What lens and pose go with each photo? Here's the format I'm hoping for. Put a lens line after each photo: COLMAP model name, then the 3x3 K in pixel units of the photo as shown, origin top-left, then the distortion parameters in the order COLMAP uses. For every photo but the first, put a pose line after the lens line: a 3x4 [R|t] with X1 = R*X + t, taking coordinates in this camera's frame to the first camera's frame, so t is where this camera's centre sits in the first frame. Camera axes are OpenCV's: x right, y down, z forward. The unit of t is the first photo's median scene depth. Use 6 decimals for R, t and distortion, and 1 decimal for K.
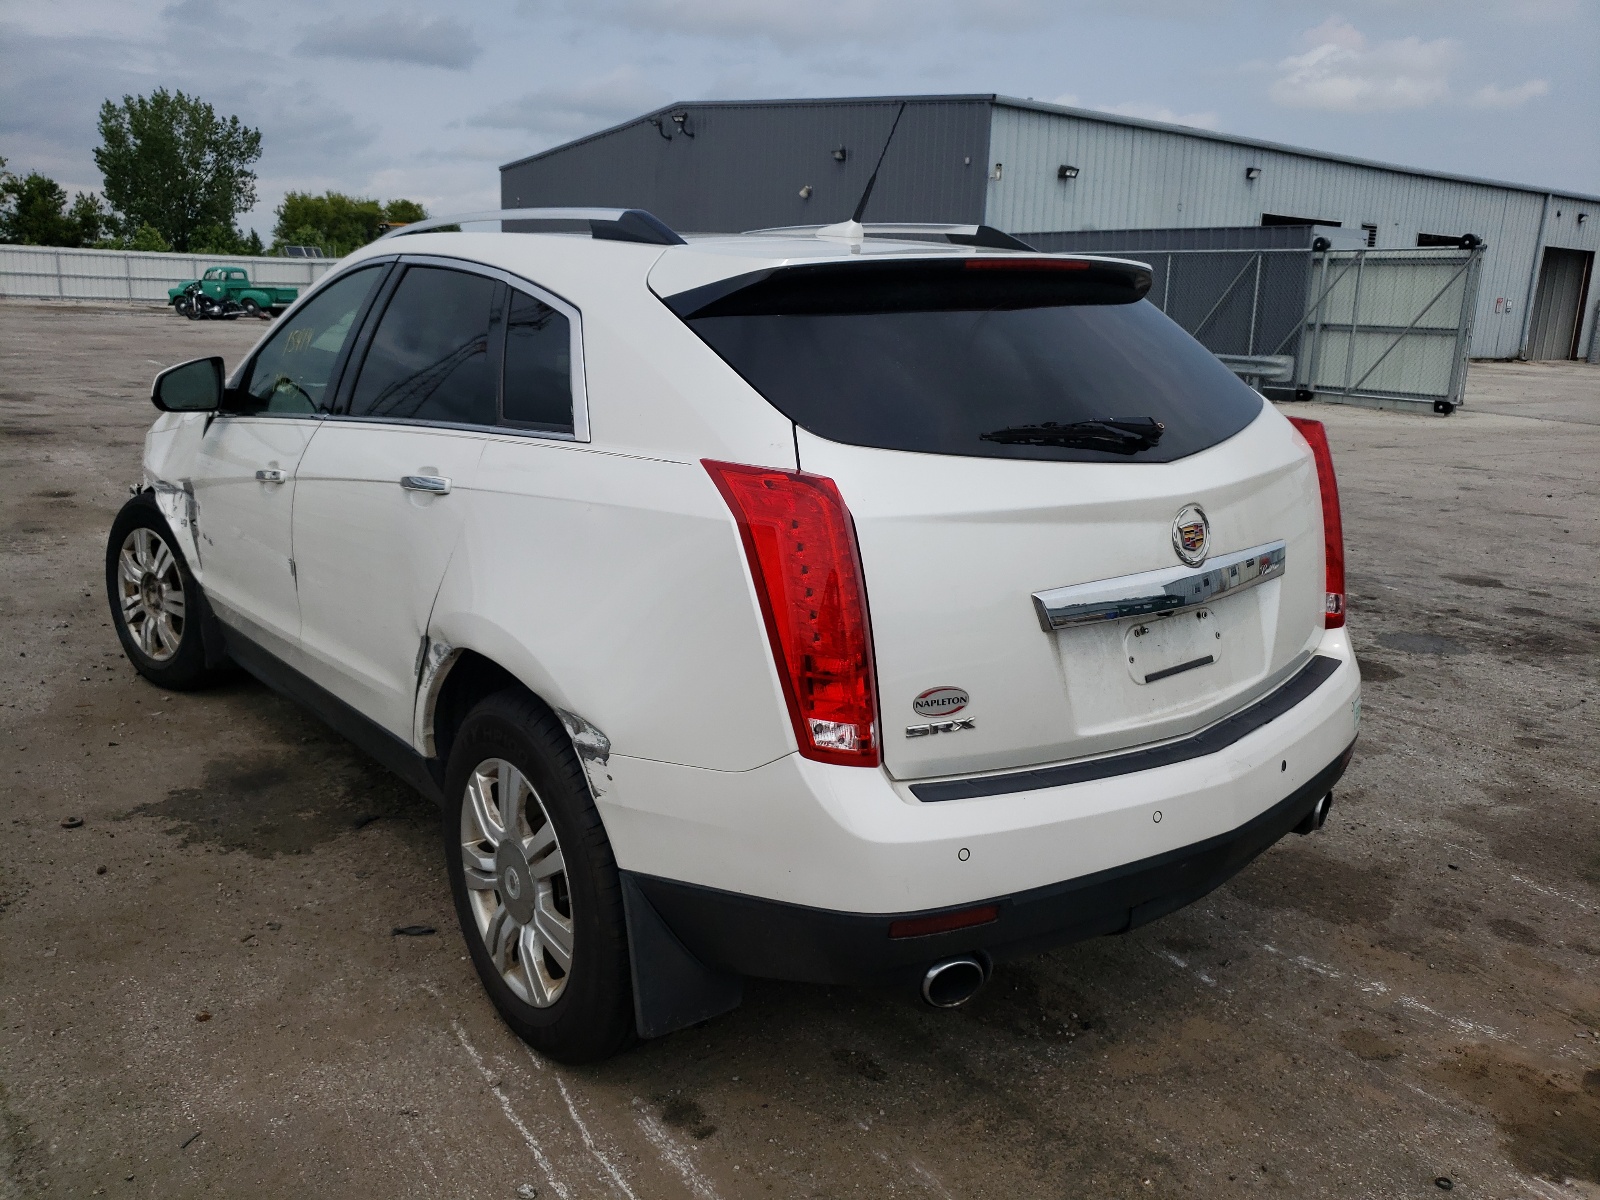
lens RADIAL K [[1236.6, 0, 800.0], [0, 1236.6, 600.0], [0, 0, 1]] dist [0.006796, 0.007237]
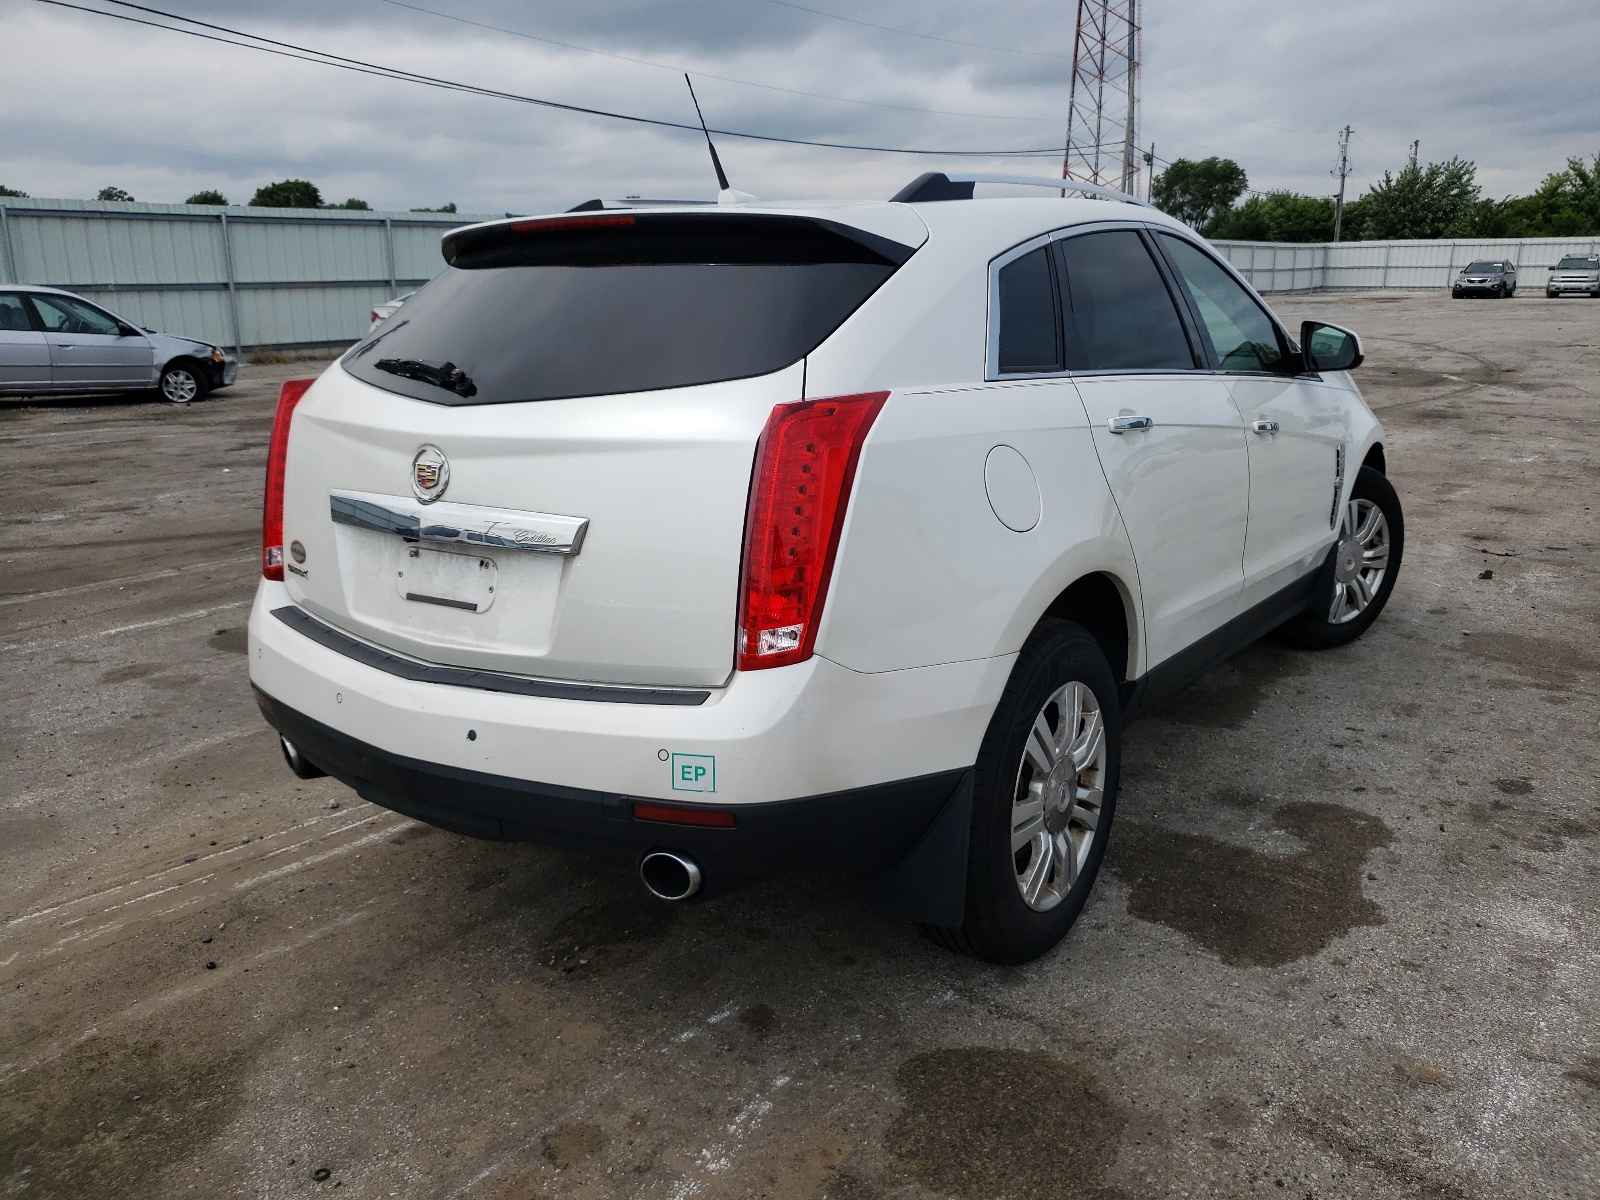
lens RADIAL K [[1236.6, 0, 800.0], [0, 1236.6, 600.0], [0, 0, 1]] dist [0.006796, 0.007237]
pose [[0.283792, 0.212645, -0.935010, 1.350391], [-0.211974, 0.964889, 0.155103, -0.171005], [0.935163, 0.154181, 0.318903, 0.926757]]
